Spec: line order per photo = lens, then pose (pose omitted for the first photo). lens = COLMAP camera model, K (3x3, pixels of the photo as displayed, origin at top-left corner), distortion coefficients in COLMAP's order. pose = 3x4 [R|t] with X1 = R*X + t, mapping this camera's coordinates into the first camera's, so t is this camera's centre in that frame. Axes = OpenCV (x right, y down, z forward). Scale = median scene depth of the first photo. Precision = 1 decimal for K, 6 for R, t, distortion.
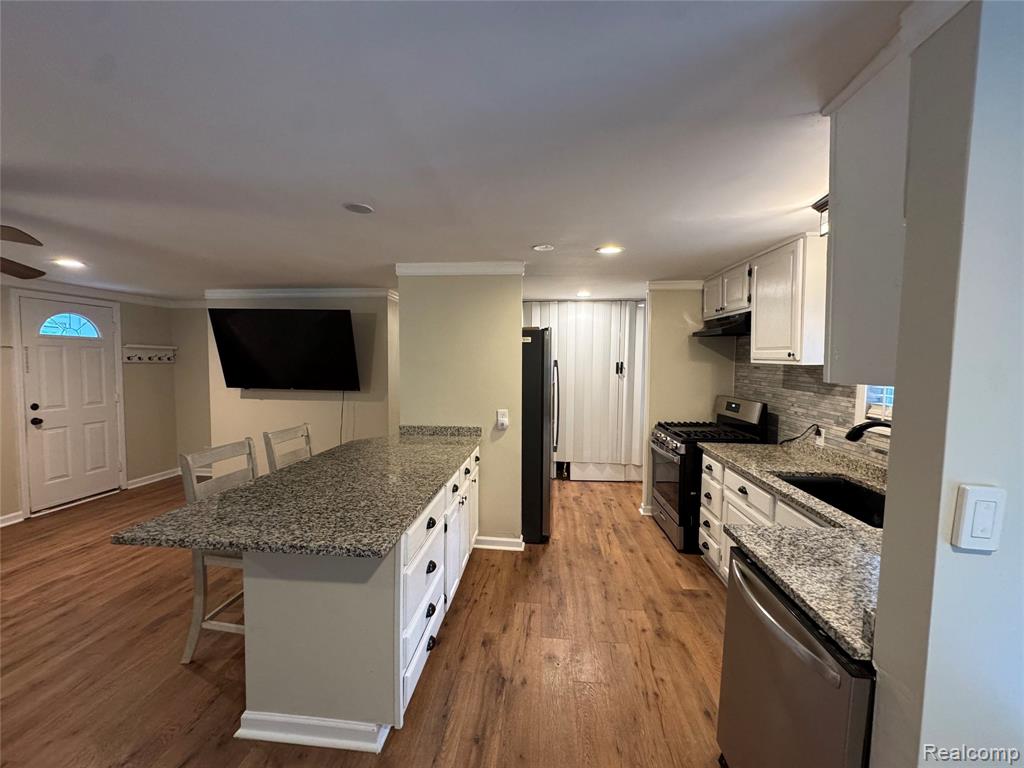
lens RADIAL K [[406.6, 0, 511.5], [0, 406.6, 382.0], [0, 0, 1]] dist [-0.005445, 0.000291]
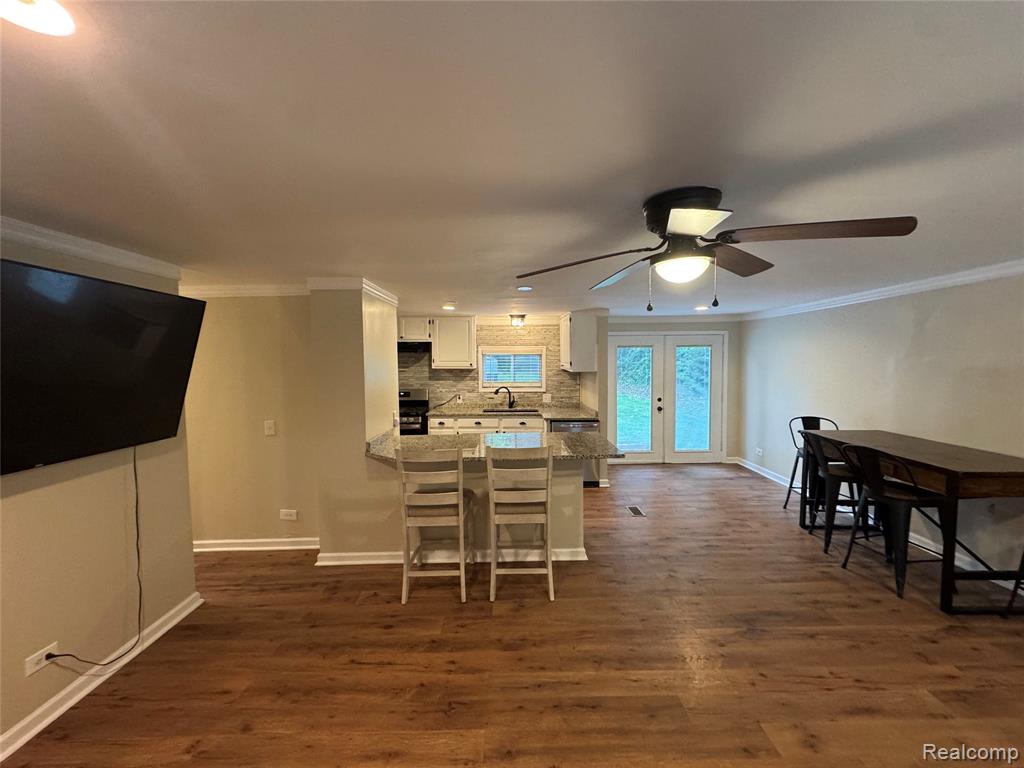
lens RADIAL K [[406.6, 0, 510.5], [0, 406.6, 382.6], [0, 0, 1]] dist [-0.005445, 0.000291]
pose [[-0.088868, -0.063233, 0.994034, -1.391969], [0.063431, 0.995598, 0.069003, -0.090395], [-0.994022, 0.069185, -0.084466, 0.794388]]
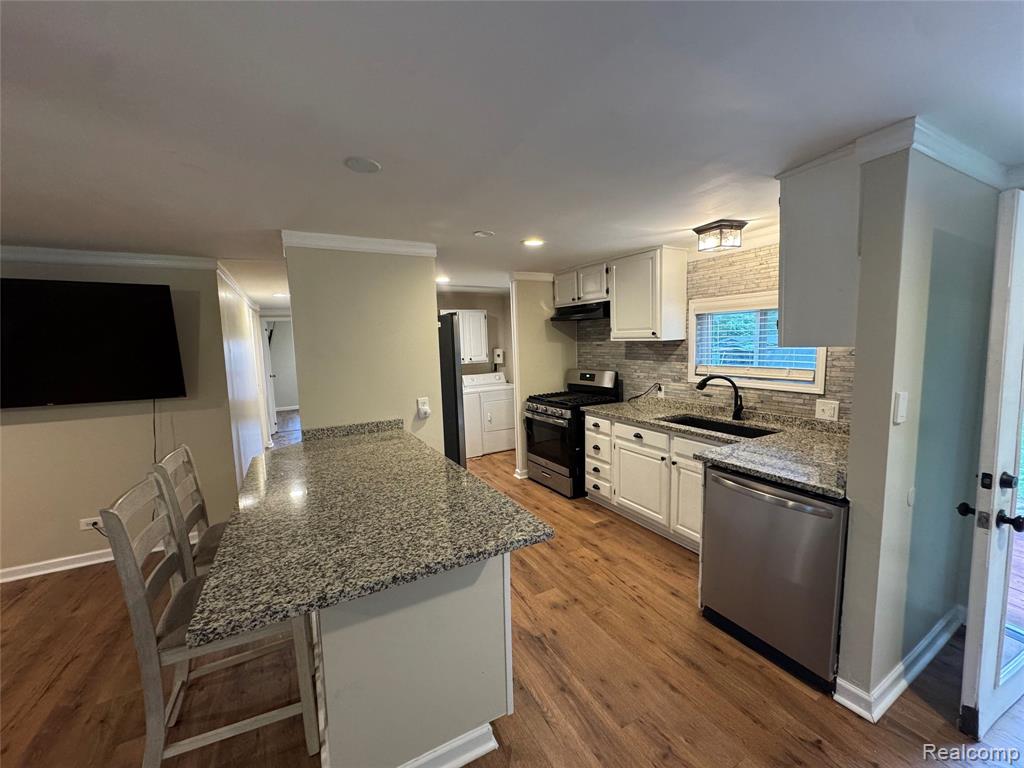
lens RADIAL K [[406.6, 0, 510.9], [0, 406.6, 381.6], [0, 0, 1]] dist [-0.005445, 0.000291]
pose [[0.834185, -0.083760, 0.545086, -0.394118], [0.064949, 0.996441, 0.053722, -0.008434], [-0.547646, -0.009411, 0.836657, 0.088173]]
